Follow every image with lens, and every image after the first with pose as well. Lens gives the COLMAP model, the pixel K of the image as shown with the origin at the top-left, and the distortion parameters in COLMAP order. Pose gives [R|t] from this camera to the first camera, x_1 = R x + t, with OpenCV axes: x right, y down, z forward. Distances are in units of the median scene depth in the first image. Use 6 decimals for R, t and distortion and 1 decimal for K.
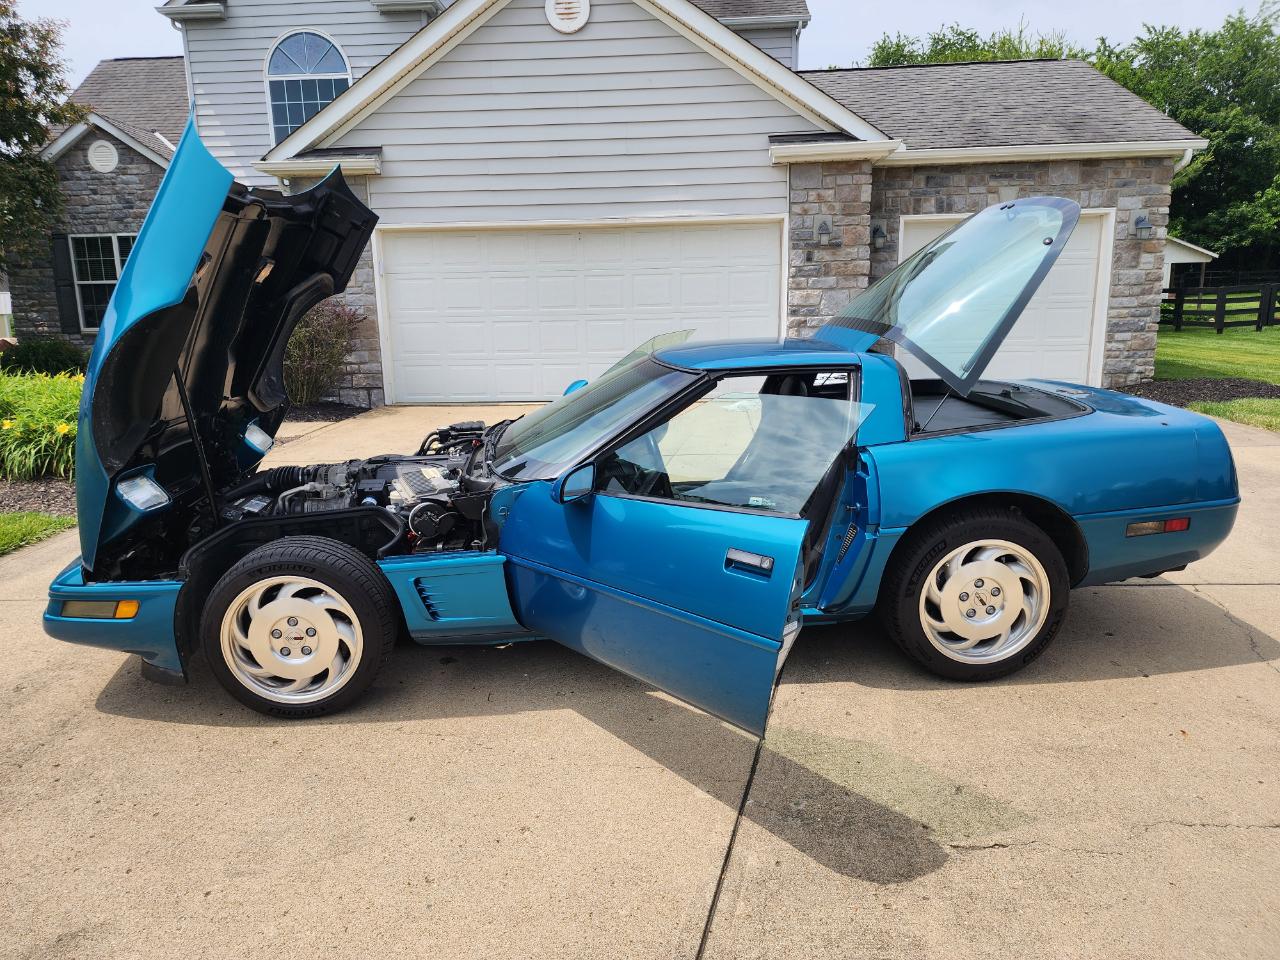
lens RADIAL K [[862.6, 0, 626.0], [0, 862.6, 474.4], [0, 0, 1]] dist [0.064266, -0.058436]
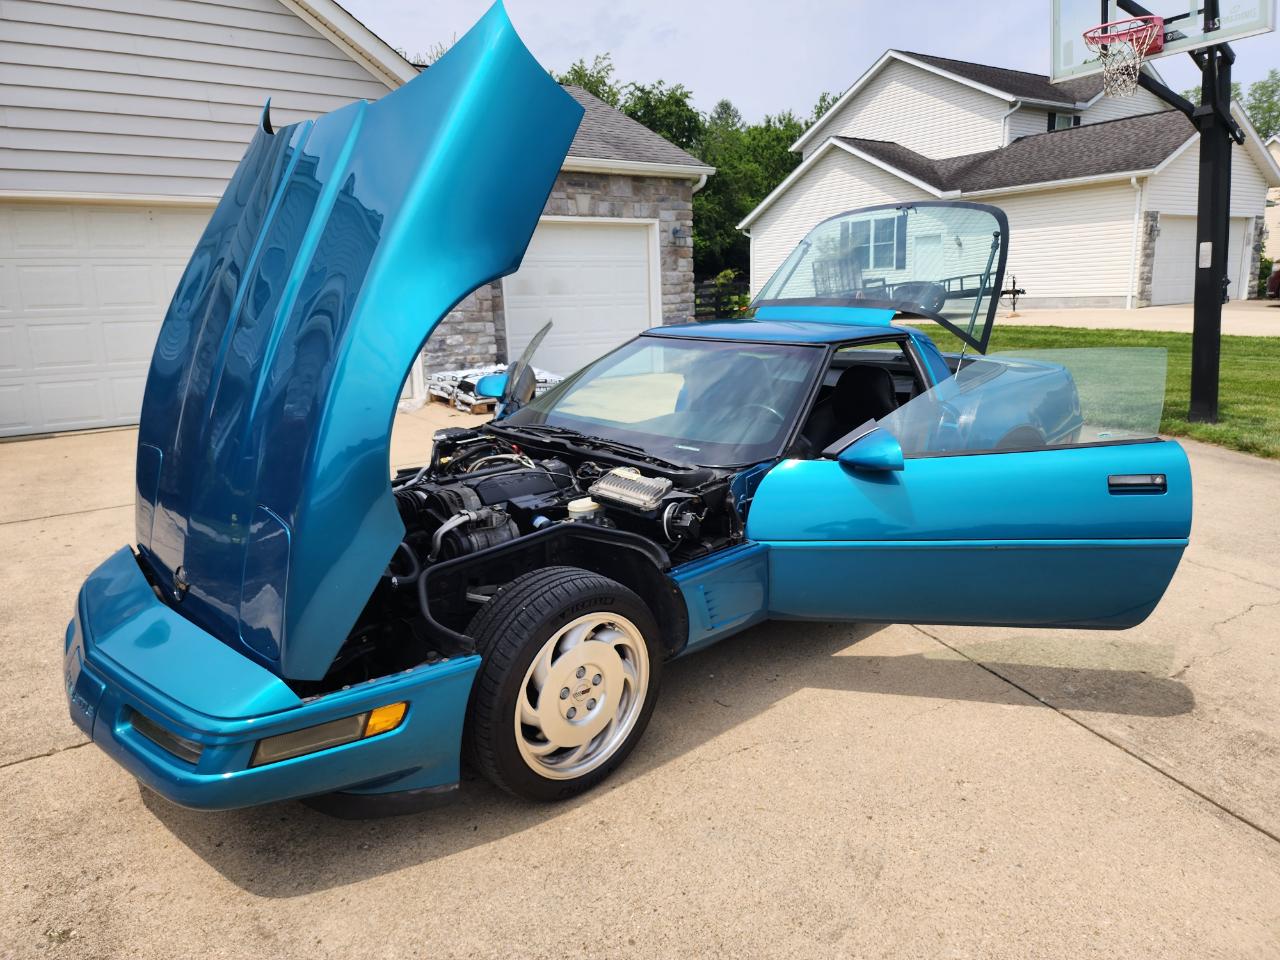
lens RADIAL K [[875.4, 0, 640.0], [0, 875.4, 480.0], [0, 0, 1]] dist [0.055859, -0.060565]
pose [[0.776085, -0.132899, 0.616466, -0.271375], [0.134415, 0.989939, 0.044195, -0.011482], [-0.616137, 0.048563, 0.786140, 0.107682]]
